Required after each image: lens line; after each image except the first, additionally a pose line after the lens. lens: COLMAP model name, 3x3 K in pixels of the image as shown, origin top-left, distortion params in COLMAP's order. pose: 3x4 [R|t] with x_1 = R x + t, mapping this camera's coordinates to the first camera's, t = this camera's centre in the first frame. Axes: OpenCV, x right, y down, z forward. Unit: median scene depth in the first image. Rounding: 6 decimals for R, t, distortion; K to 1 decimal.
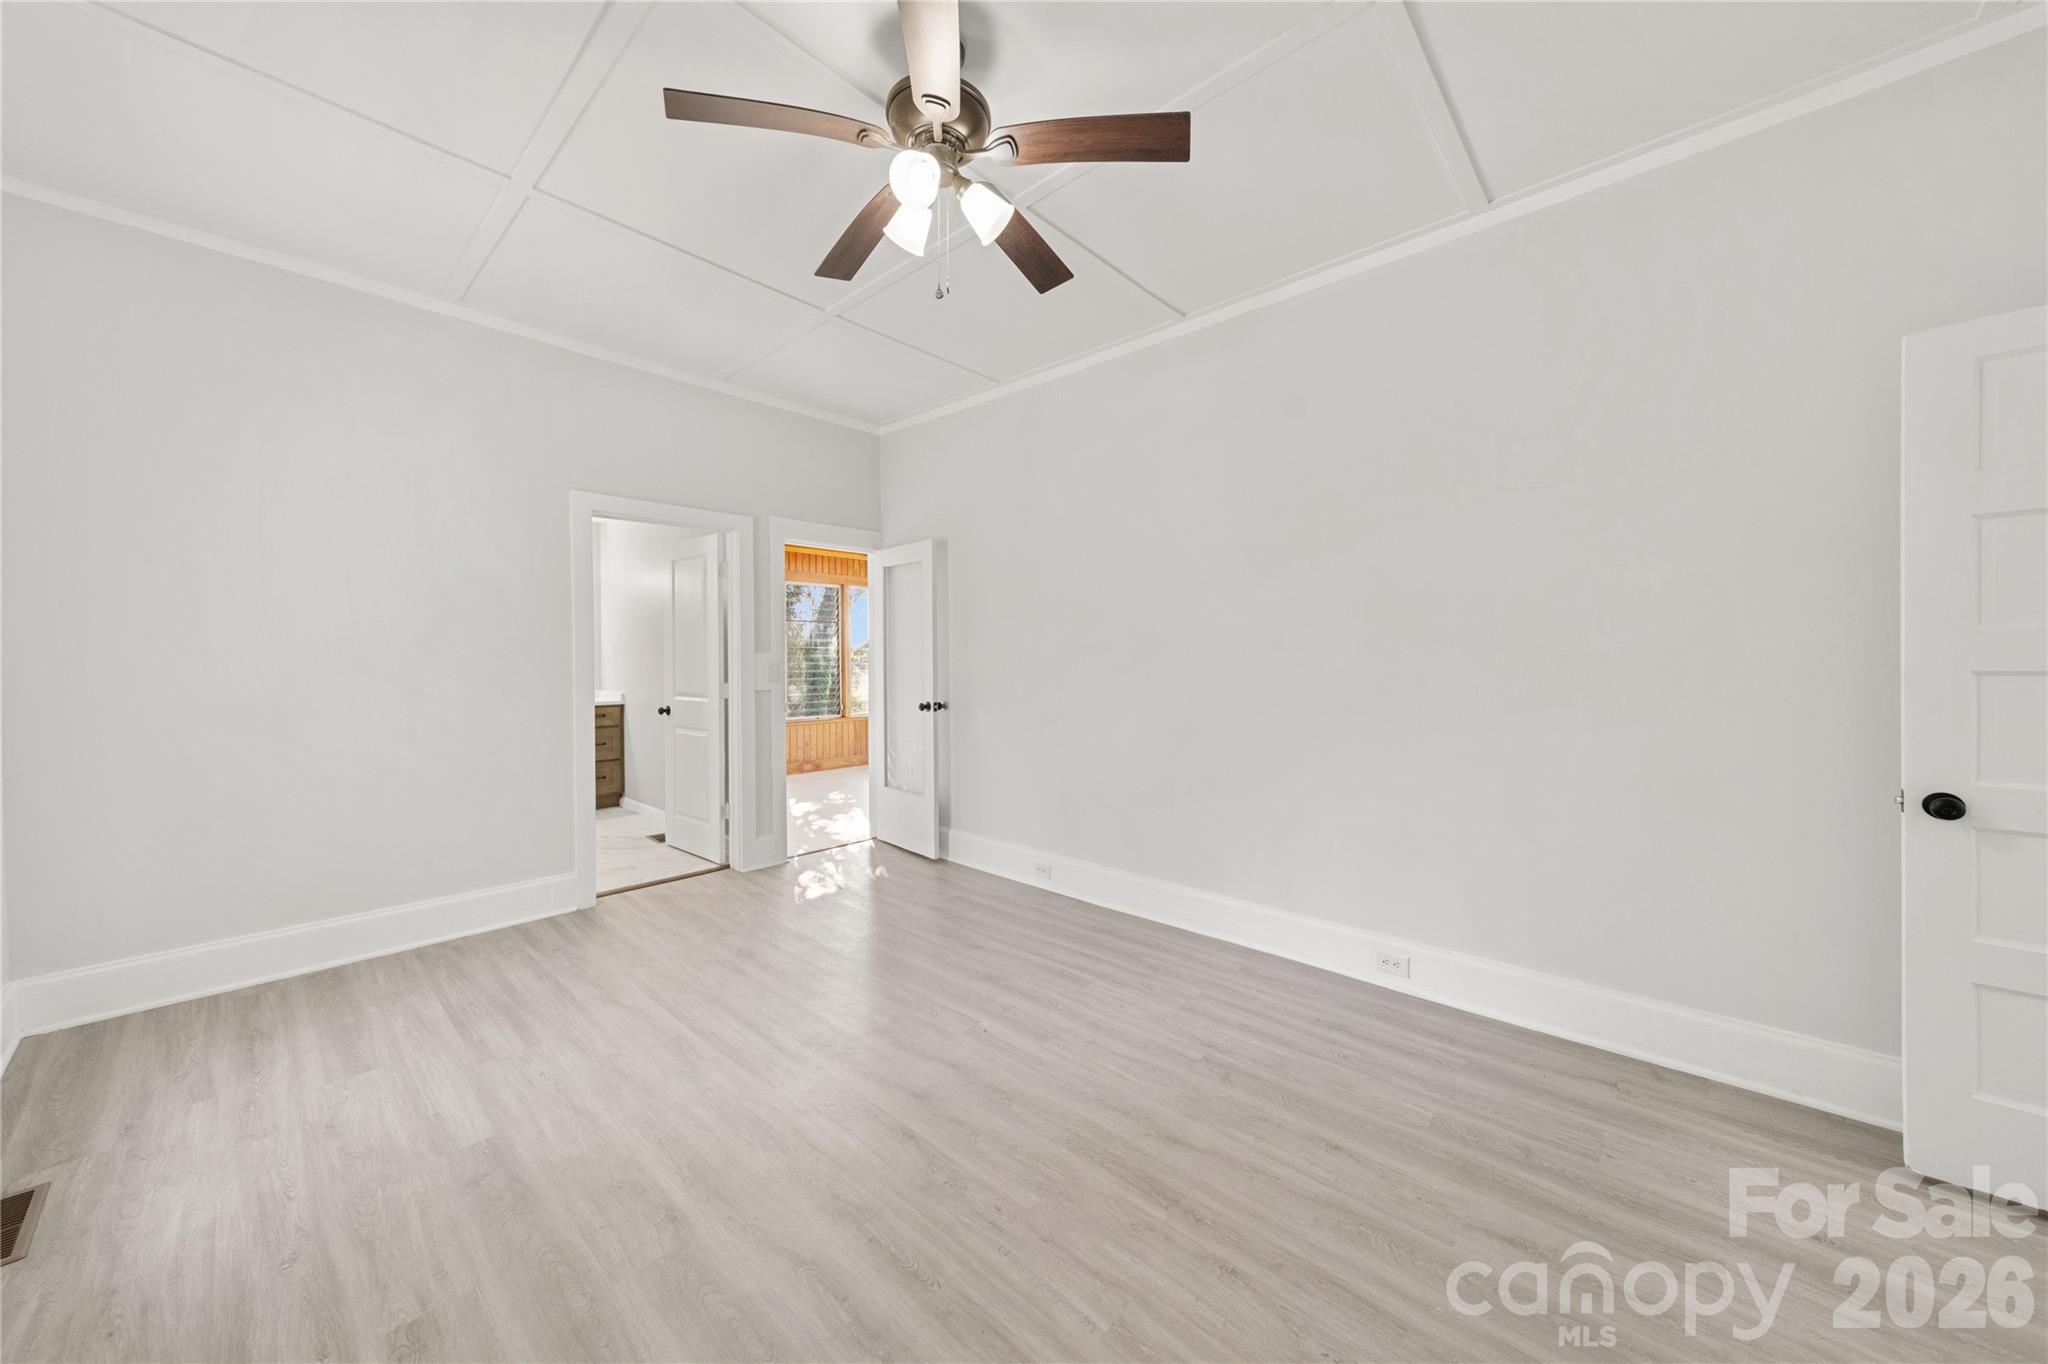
lens RADIAL K [[742.1, 0, 1020.8], [0, 742.1, 658.2], [0, 0, 1]] dist [0.005445, -0.000025]
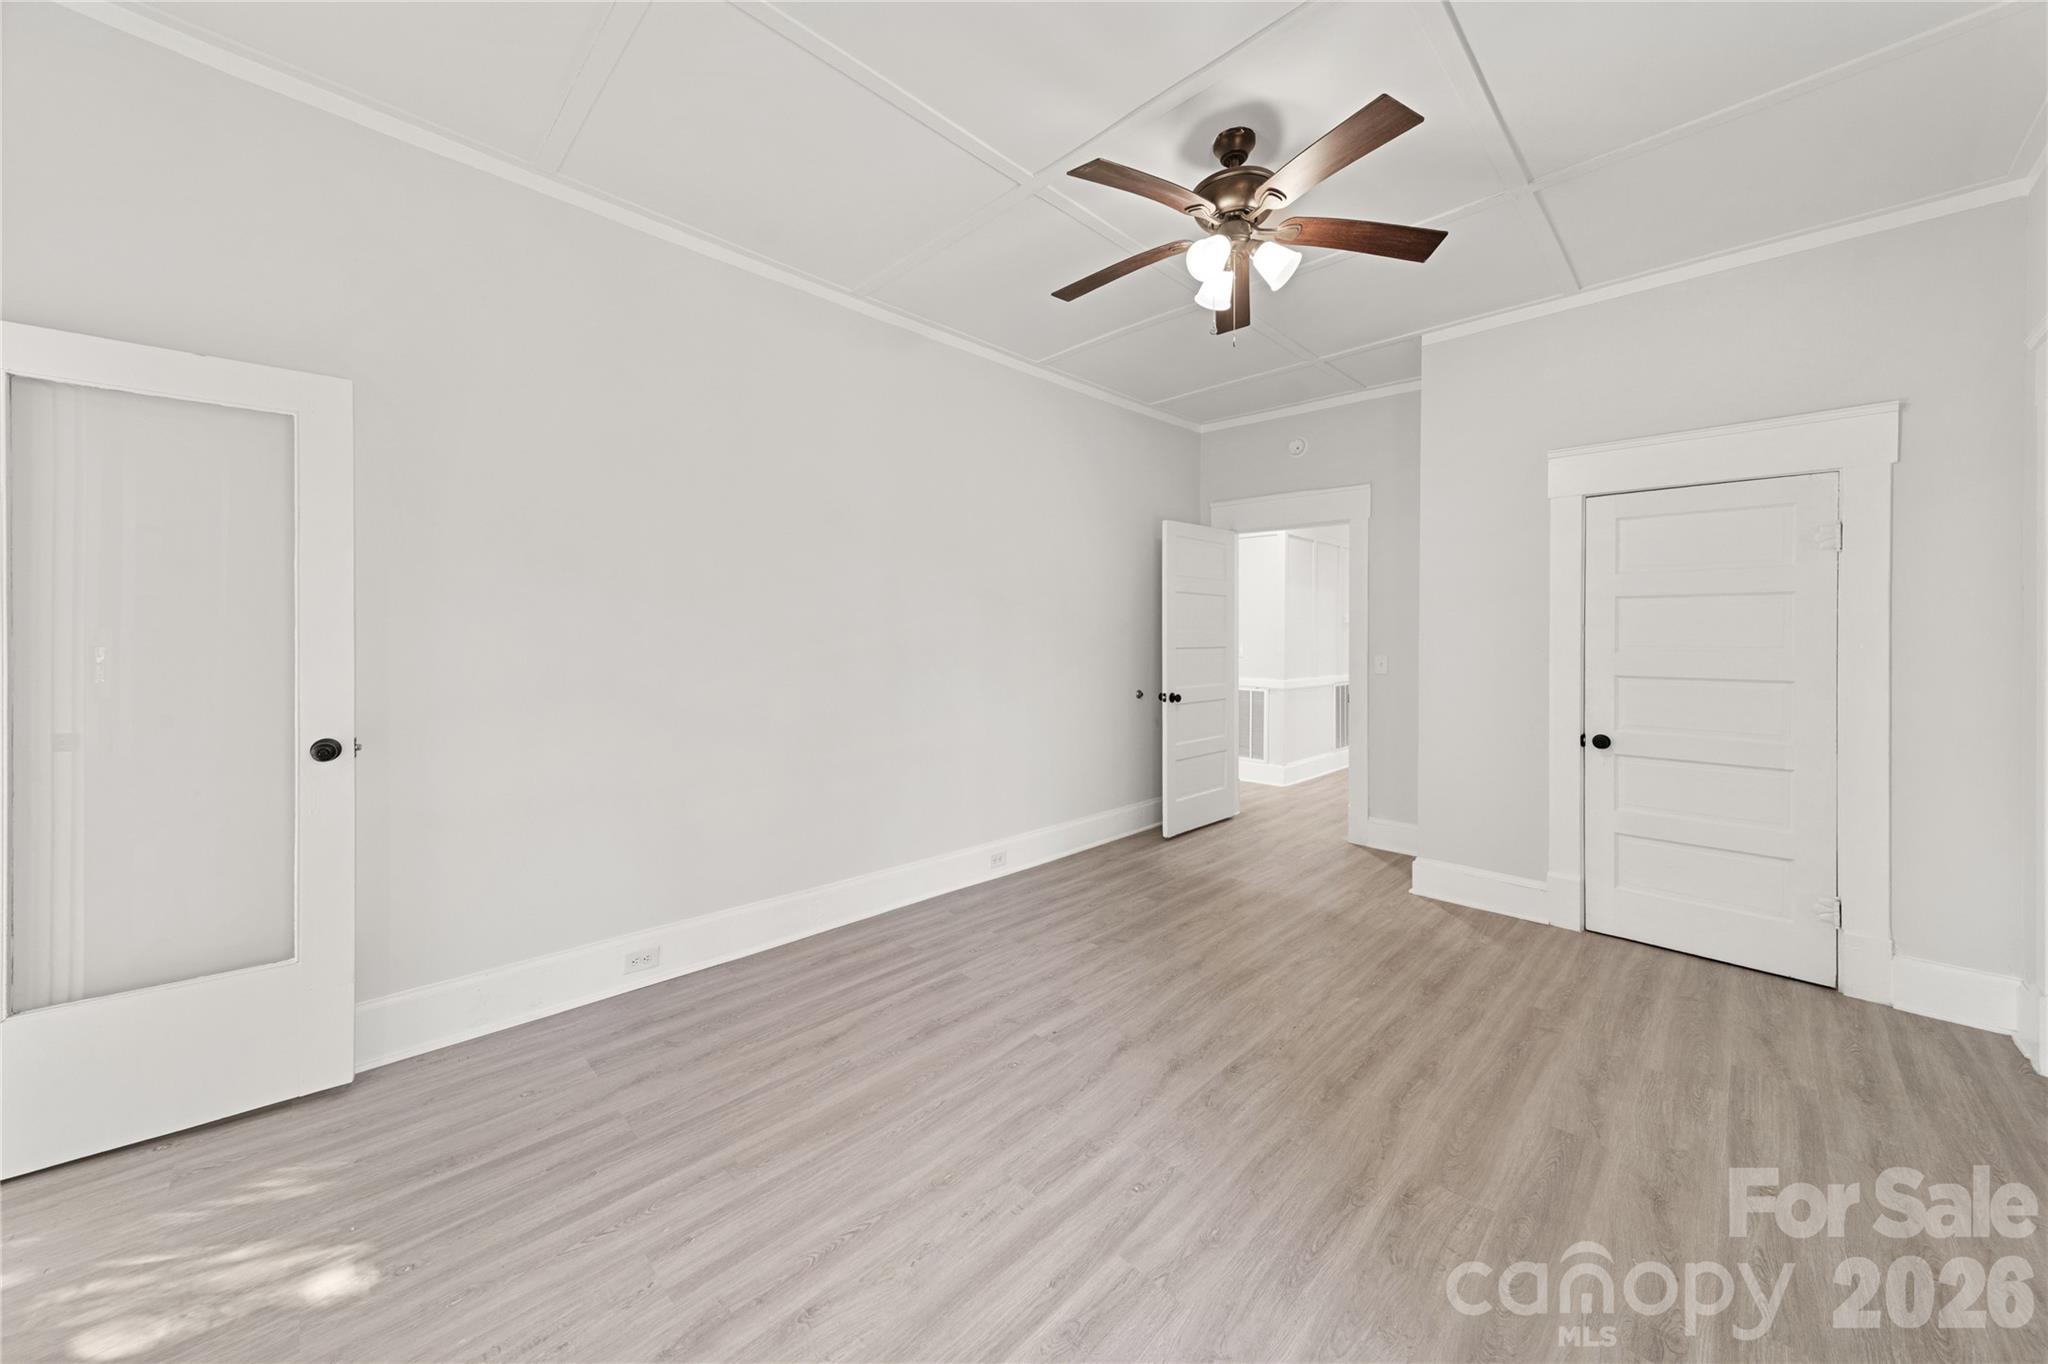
lens RADIAL K [[742.1, 0, 1020.8], [0, 742.1, 658.2], [0, 0, 1]] dist [0.005445, -0.000025]
pose [[0.023091, -0.025220, 0.999415, -1.026679], [-0.006523, 0.999657, 0.025376, -0.013406], [-0.999712, -0.007105, 0.022919, 1.043123]]
